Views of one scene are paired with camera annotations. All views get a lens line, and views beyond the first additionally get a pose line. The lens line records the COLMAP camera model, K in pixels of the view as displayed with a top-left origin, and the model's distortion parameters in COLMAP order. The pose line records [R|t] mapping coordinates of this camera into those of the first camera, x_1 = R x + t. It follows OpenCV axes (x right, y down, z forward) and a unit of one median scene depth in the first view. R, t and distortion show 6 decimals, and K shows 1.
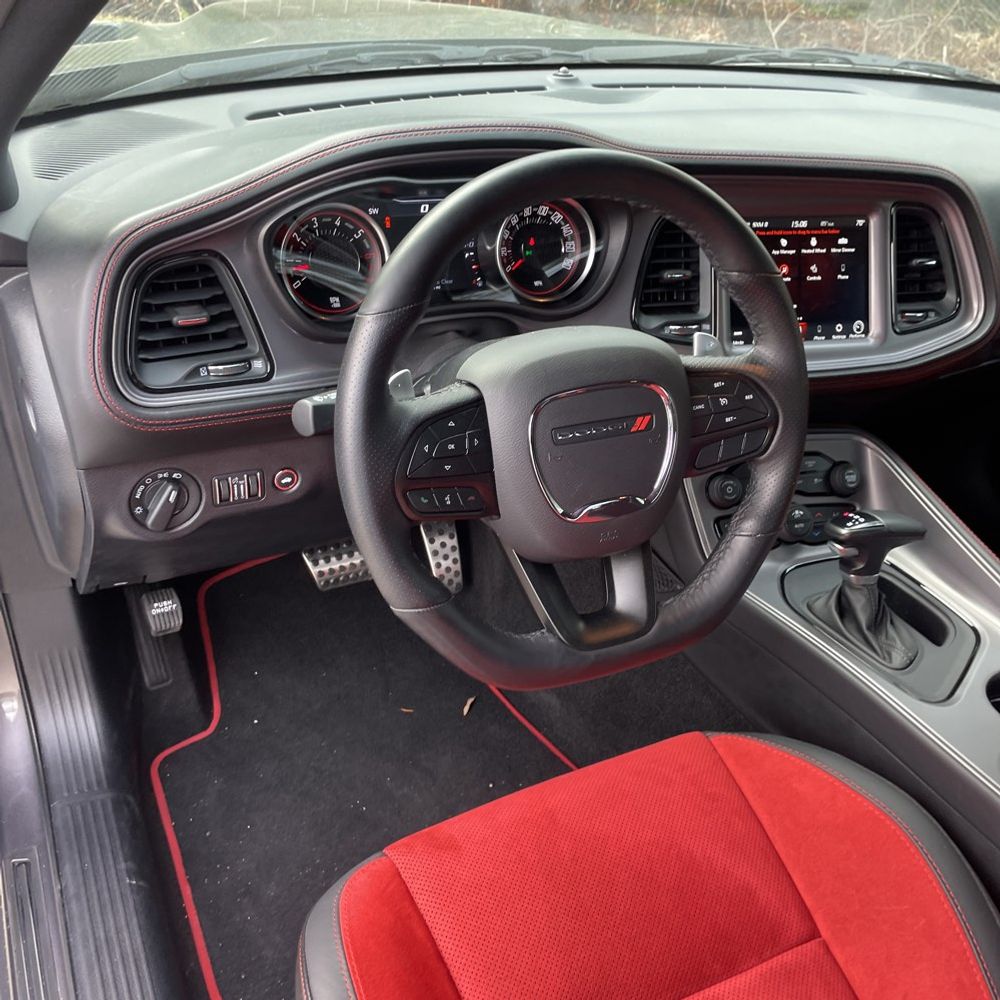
lens RADIAL K [[1006.9, 0, 510.0], [0, 1006.9, 488.5], [0, 0, 1]] dist [0.086115, -0.119631]
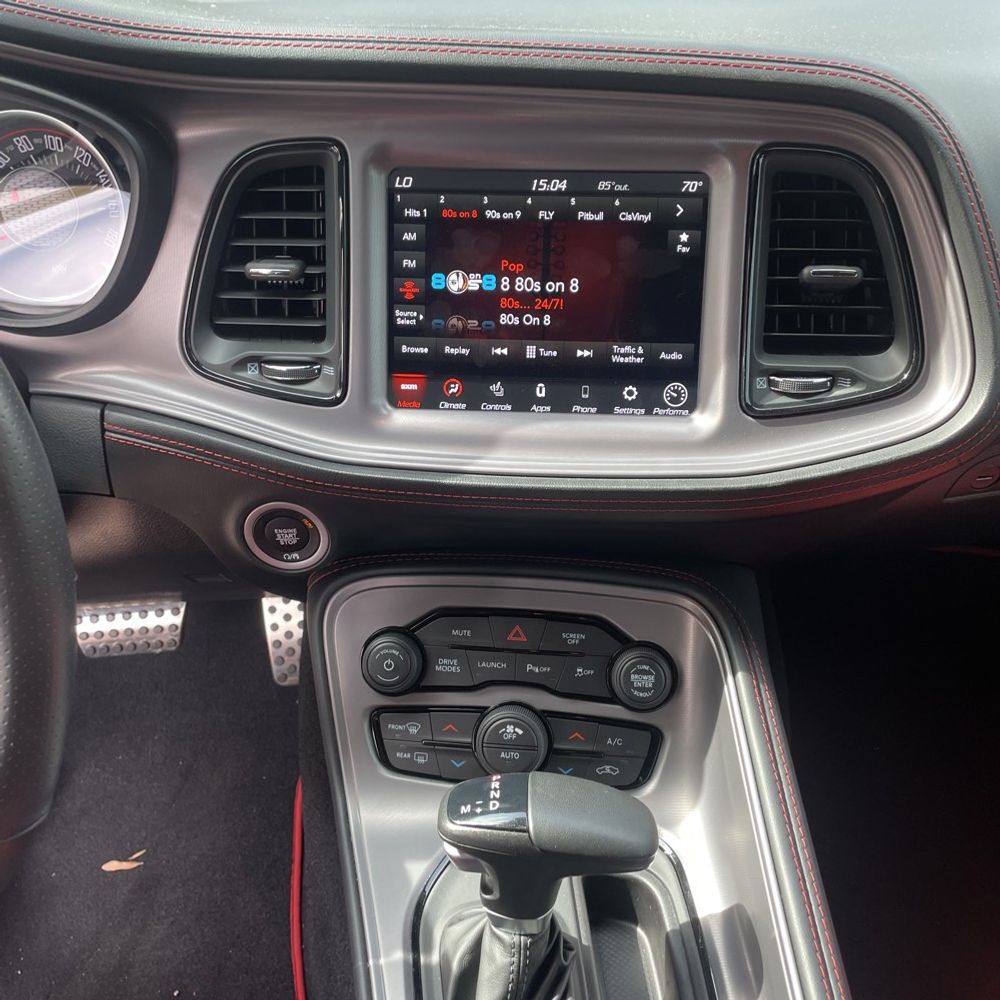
lens RADIAL K [[1006.9, 0, 510.0], [0, 1006.9, 488.5], [0, 0, 1]] dist [0.086115, -0.119631]
pose [[0.924583, 0.133203, -0.356936, 0.452770], [-0.121767, 0.991065, 0.054434, -0.129932], [0.360997, -0.006866, 0.932542, 0.501029]]
